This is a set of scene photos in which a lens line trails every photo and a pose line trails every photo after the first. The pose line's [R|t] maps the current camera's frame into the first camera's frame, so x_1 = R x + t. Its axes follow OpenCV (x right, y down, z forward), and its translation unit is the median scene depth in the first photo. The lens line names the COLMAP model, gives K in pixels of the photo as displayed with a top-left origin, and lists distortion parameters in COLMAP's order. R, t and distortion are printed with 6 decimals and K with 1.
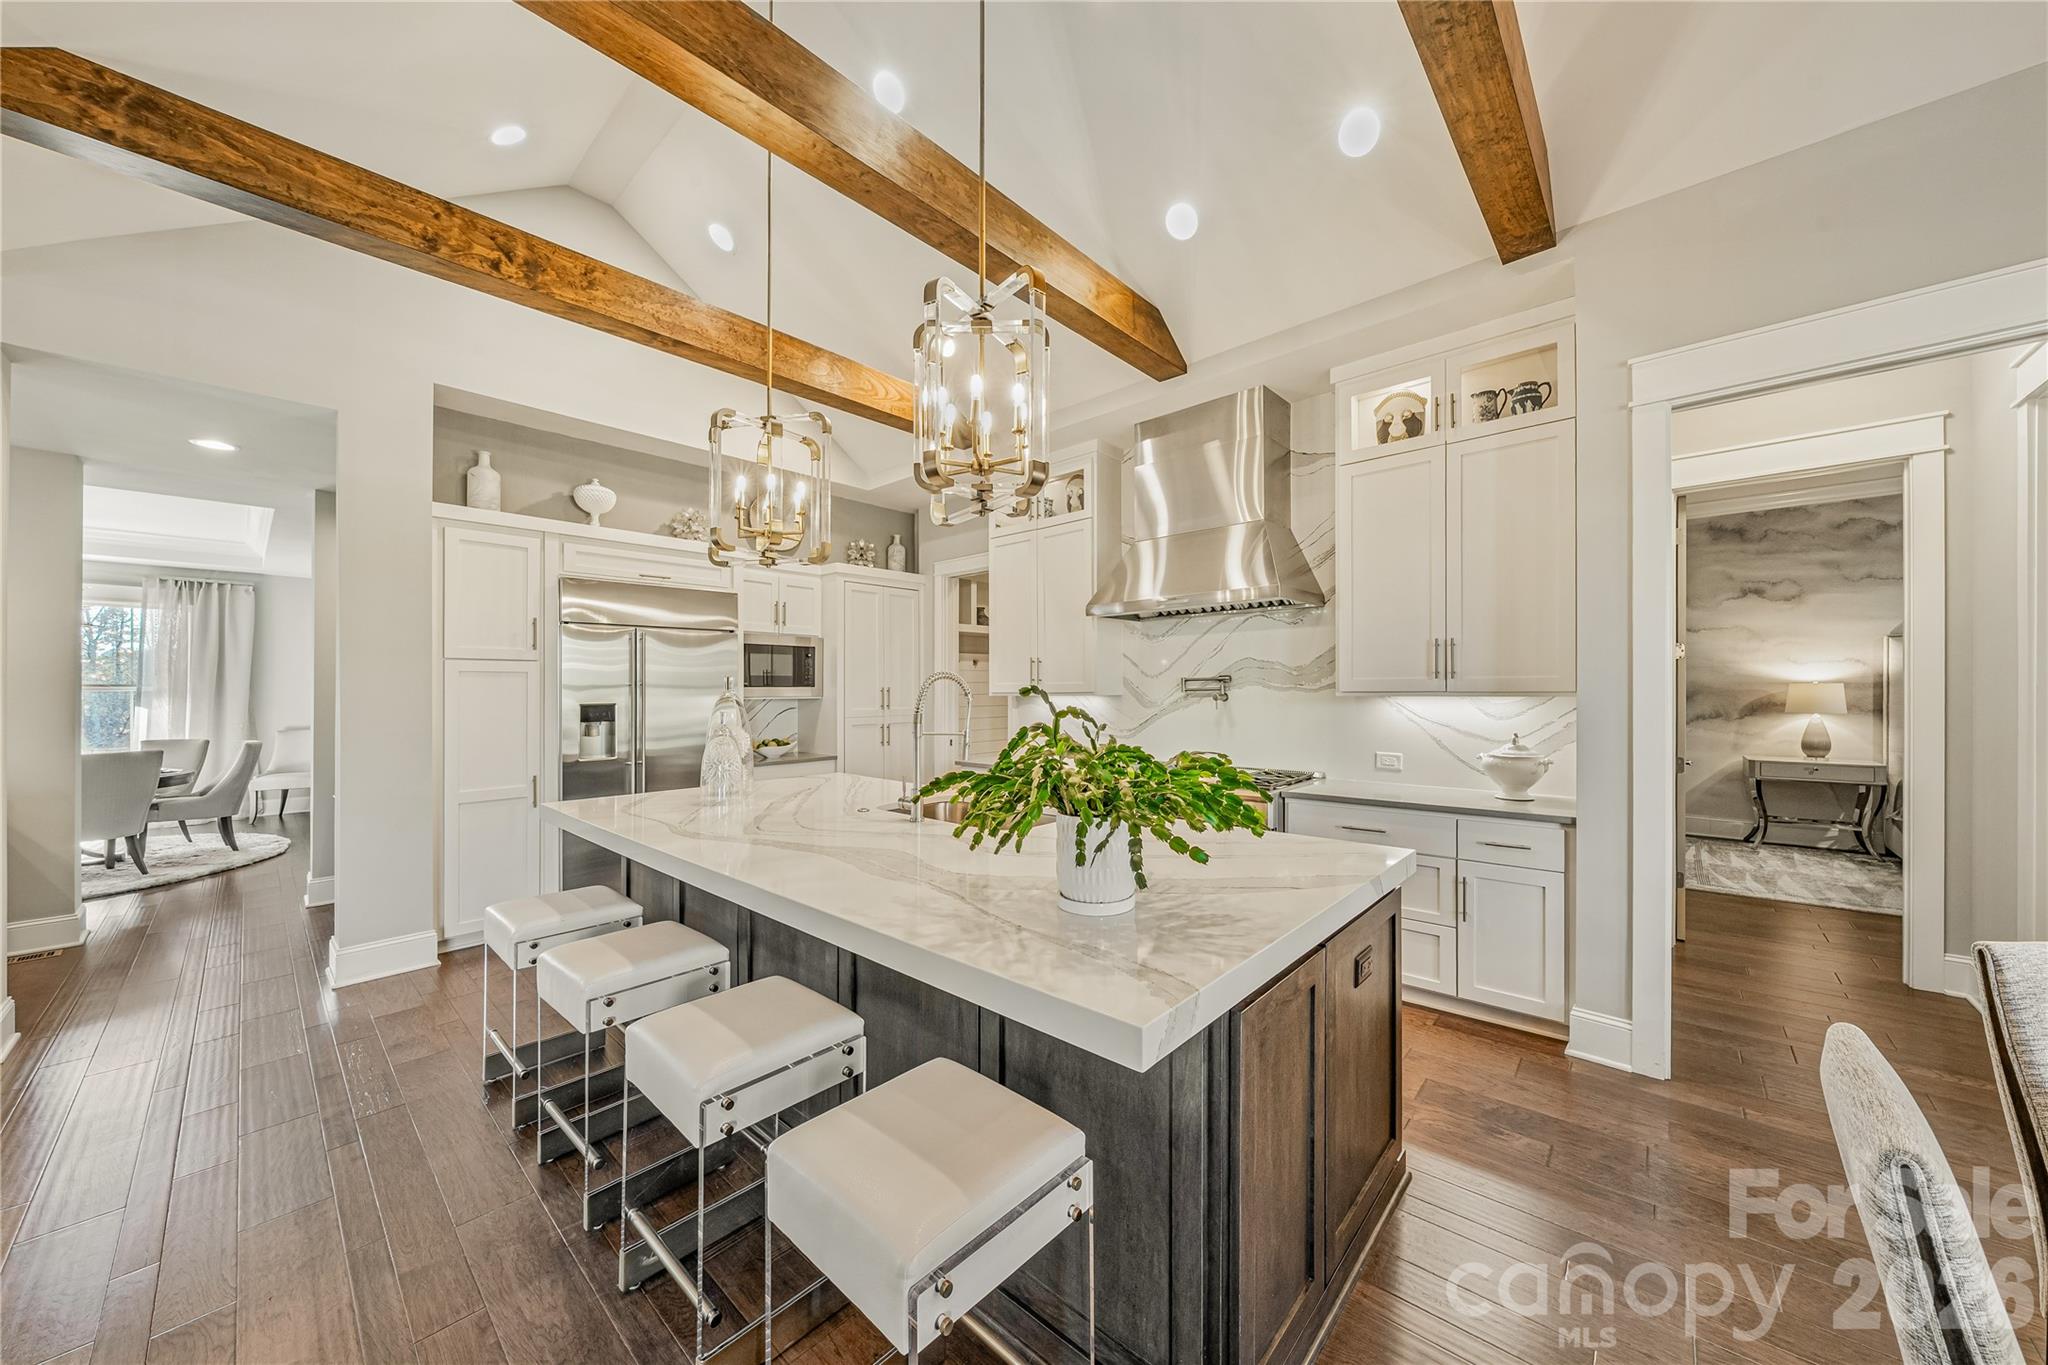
lens RADIAL K [[706.8, 0, 1025.5], [0, 706.8, 683.2], [0, 0, 1]] dist [0.001761, 0.000532]
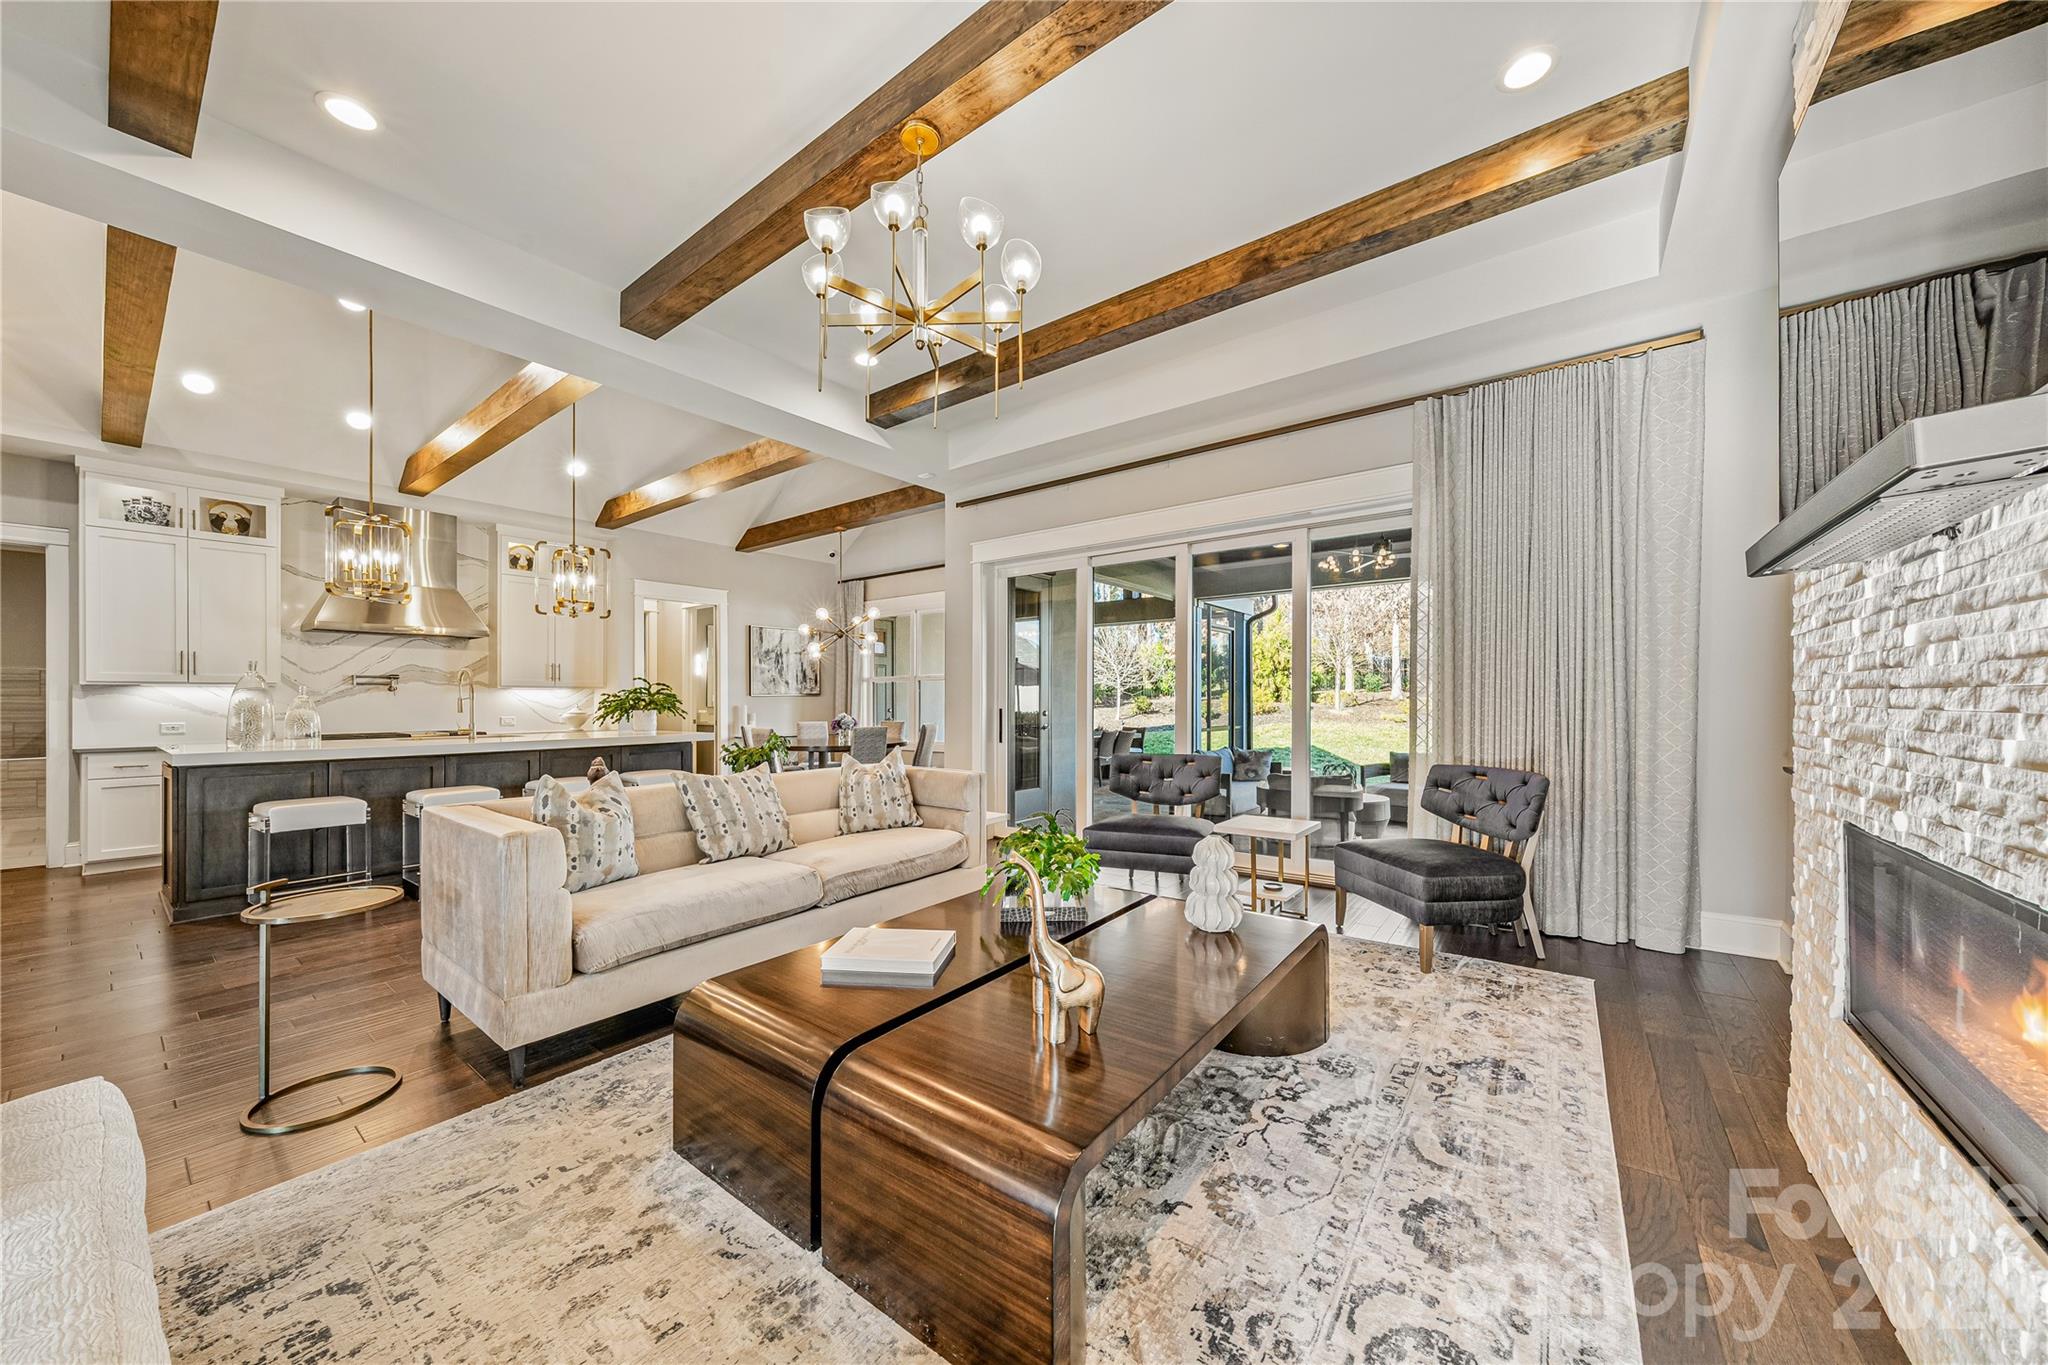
lens RADIAL K [[706.8, 0, 1034.3], [0, 706.8, 692.8], [0, 0, 1]] dist [0.001761, 0.000532]
pose [[-0.099684, 0.014770, 0.994909, -1.320272], [-0.005101, 0.999869, -0.015355, 0.042027], [-0.995006, -0.006605, -0.099596, -0.238071]]
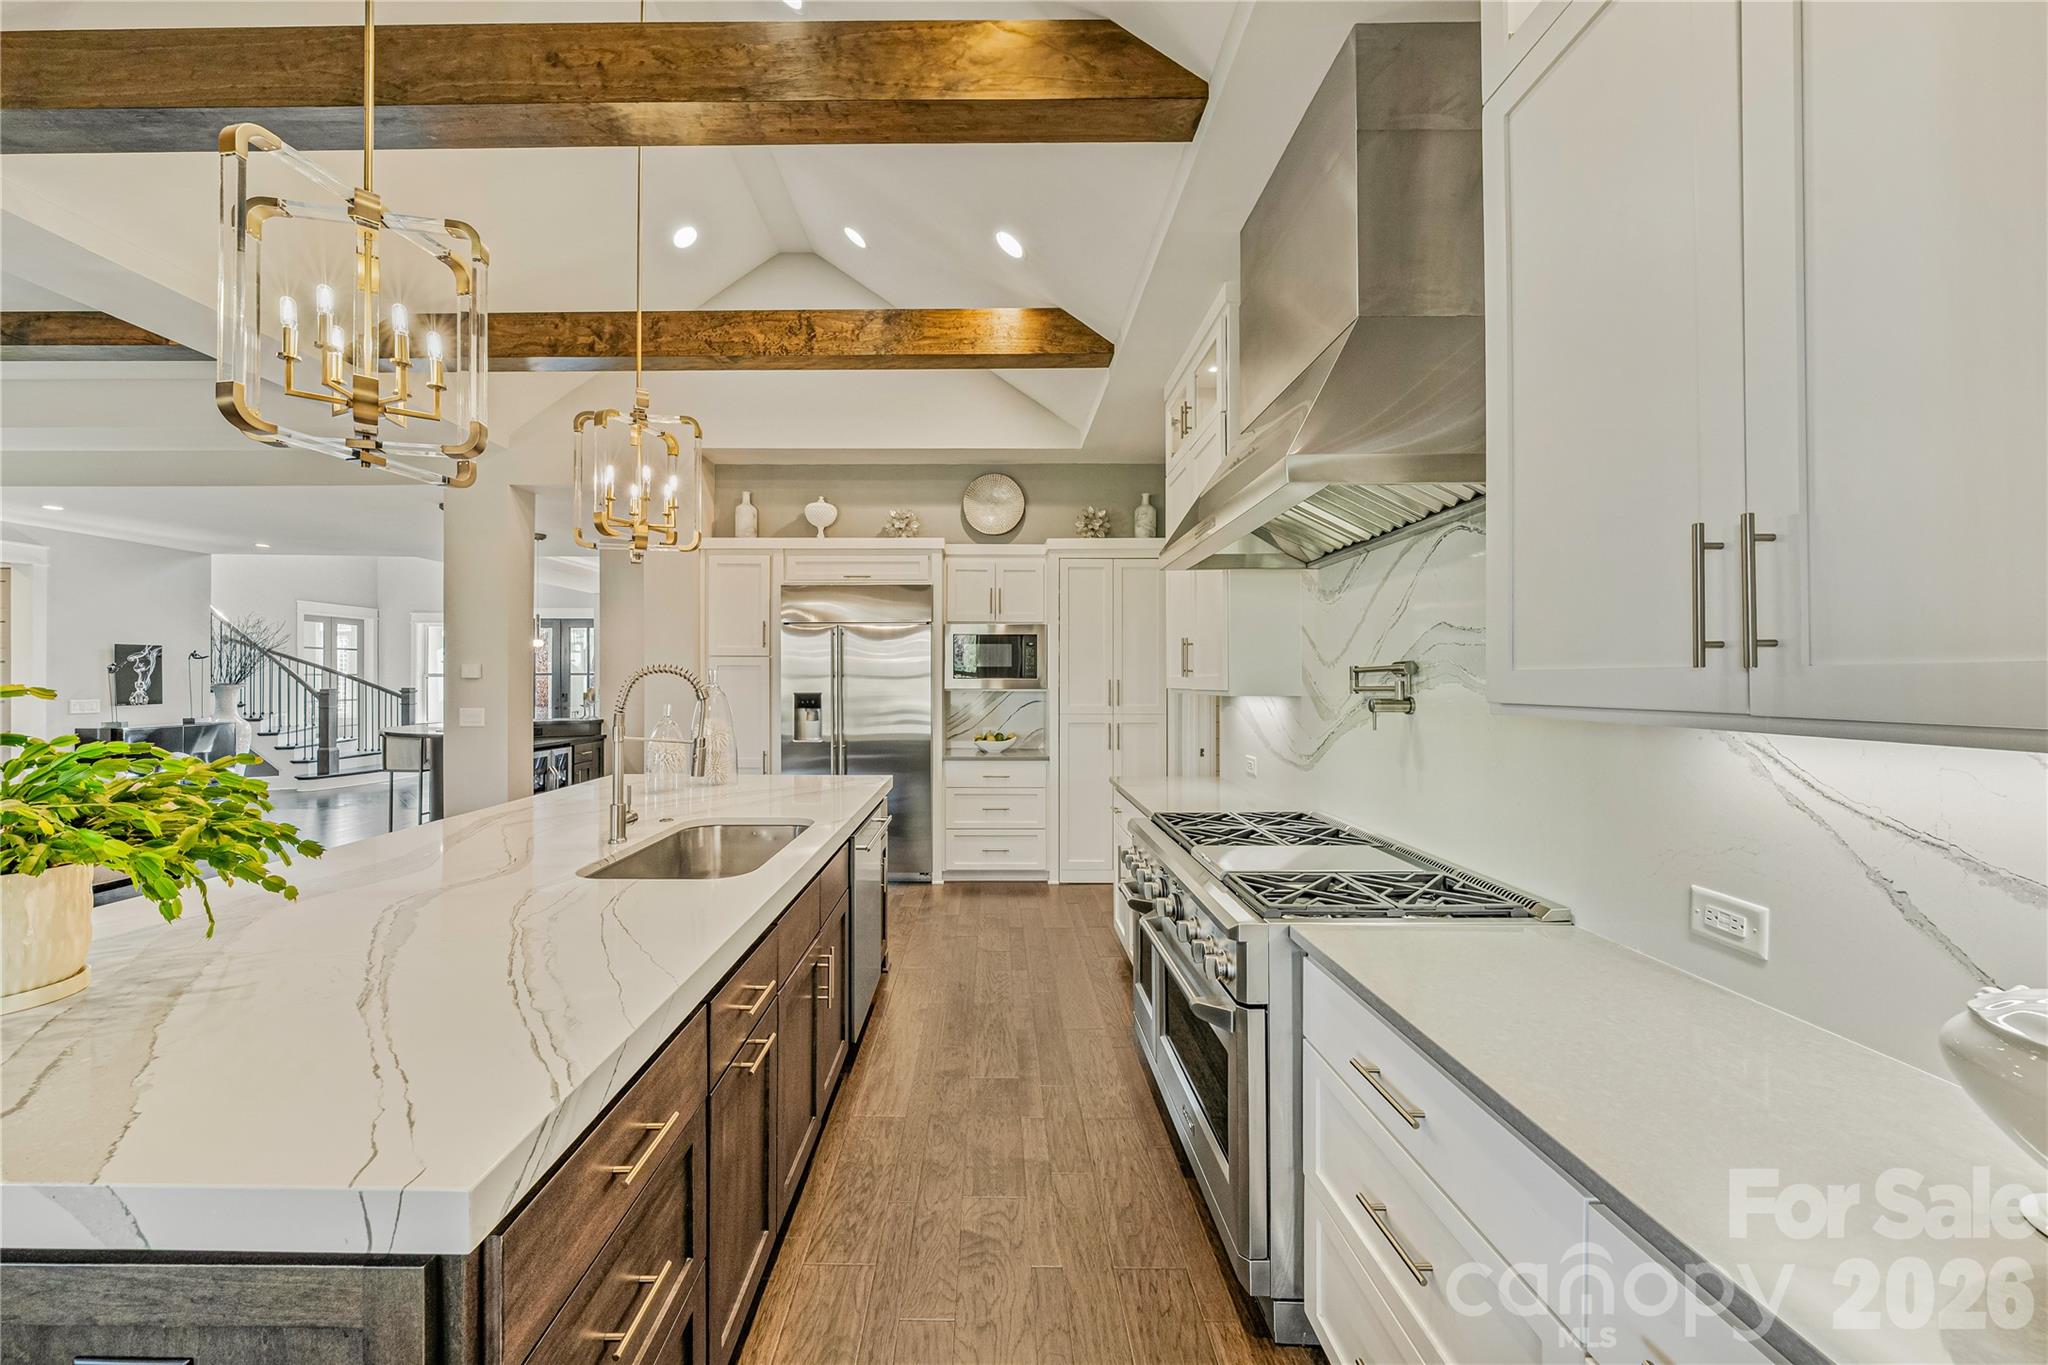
lens RADIAL K [[706.8, 0, 971.3], [0, 706.8, 675.9], [0, 0, 1]] dist [0.001761, 0.000532]
pose [[0.667276, 0.003468, -0.744803, 0.416894], [-0.000154, 0.999990, 0.004519, -0.002604], [0.744811, -0.002901, 0.667269, 0.415025]]
